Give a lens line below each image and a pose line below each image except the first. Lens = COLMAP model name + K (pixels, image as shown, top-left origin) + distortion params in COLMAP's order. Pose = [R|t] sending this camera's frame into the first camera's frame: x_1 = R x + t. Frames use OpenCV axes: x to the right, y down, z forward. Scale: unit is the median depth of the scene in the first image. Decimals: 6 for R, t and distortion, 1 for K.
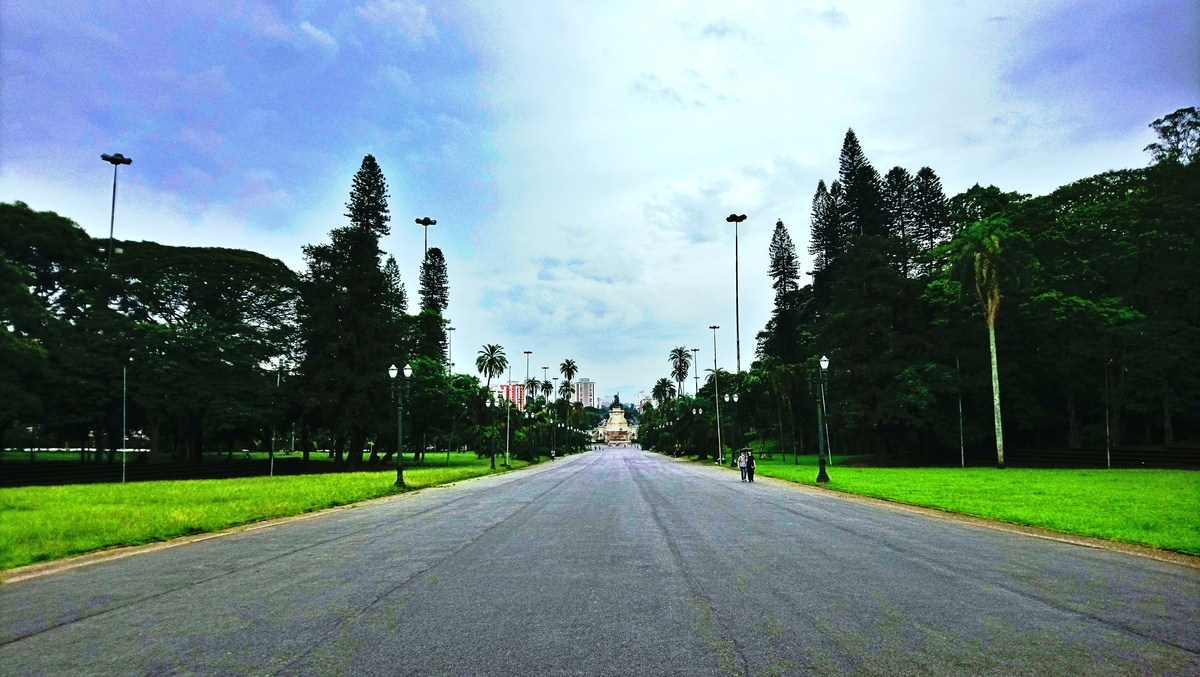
lens RADIAL K [[719.6, 0, 605.6], [0, 719.6, 421.7], [0, 0, 1]] dist [0.046650, -0.043860]
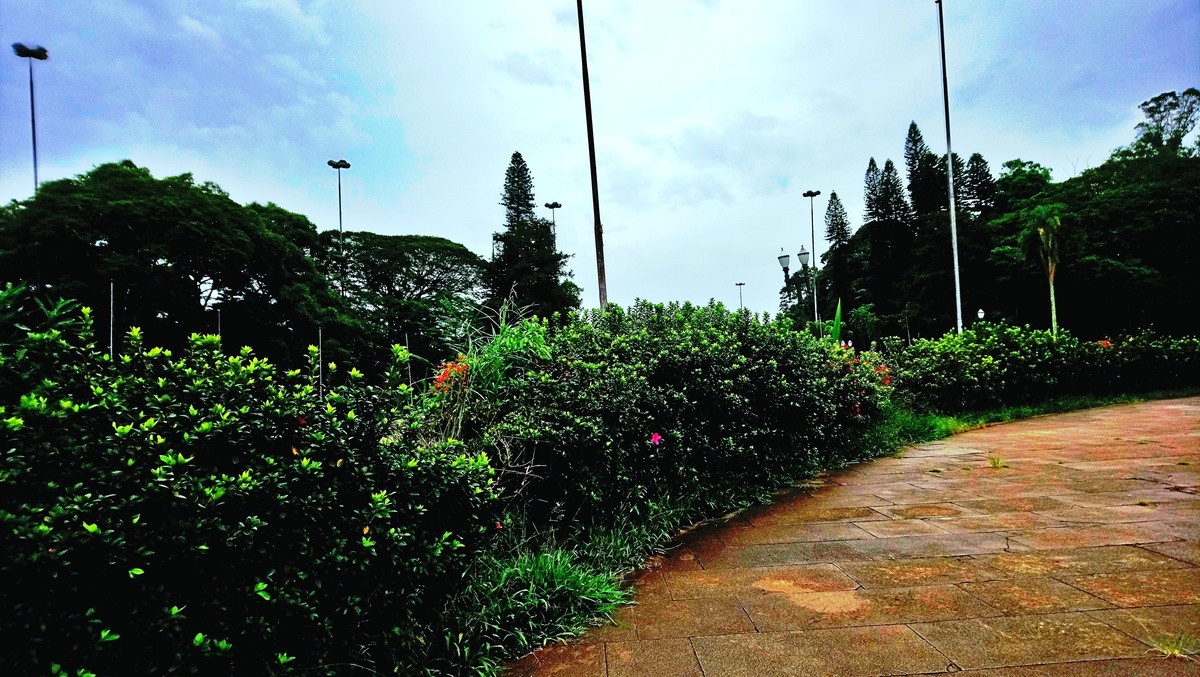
lens RADIAL K [[731.0, 0, 600.4], [0, 731.0, 423.9], [0, 0, 1]] dist [-0.006703, -0.001855]
pose [[0.998071, -0.043473, 0.044317, -0.264061], [0.040717, 0.997288, 0.061302, 0.009933], [-0.046862, -0.059380, 0.997135, -0.231667]]
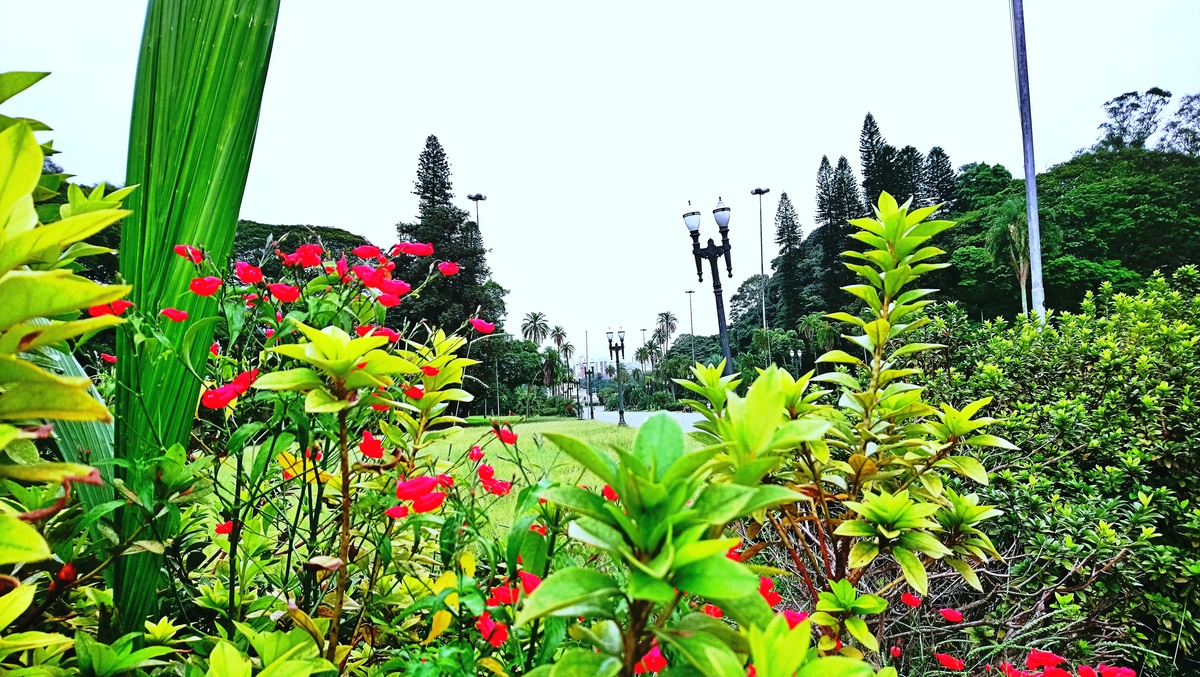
lens RADIAL K [[719.6, 0, 605.6], [0, 719.6, 421.7], [0, 0, 1]] dist [0.046650, -0.043860]
pose [[0.993374, -0.041197, 0.107286, -0.207256], [0.036082, 0.998138, 0.049189, 0.006802], [-0.109112, -0.044992, 0.993011, -0.096201]]
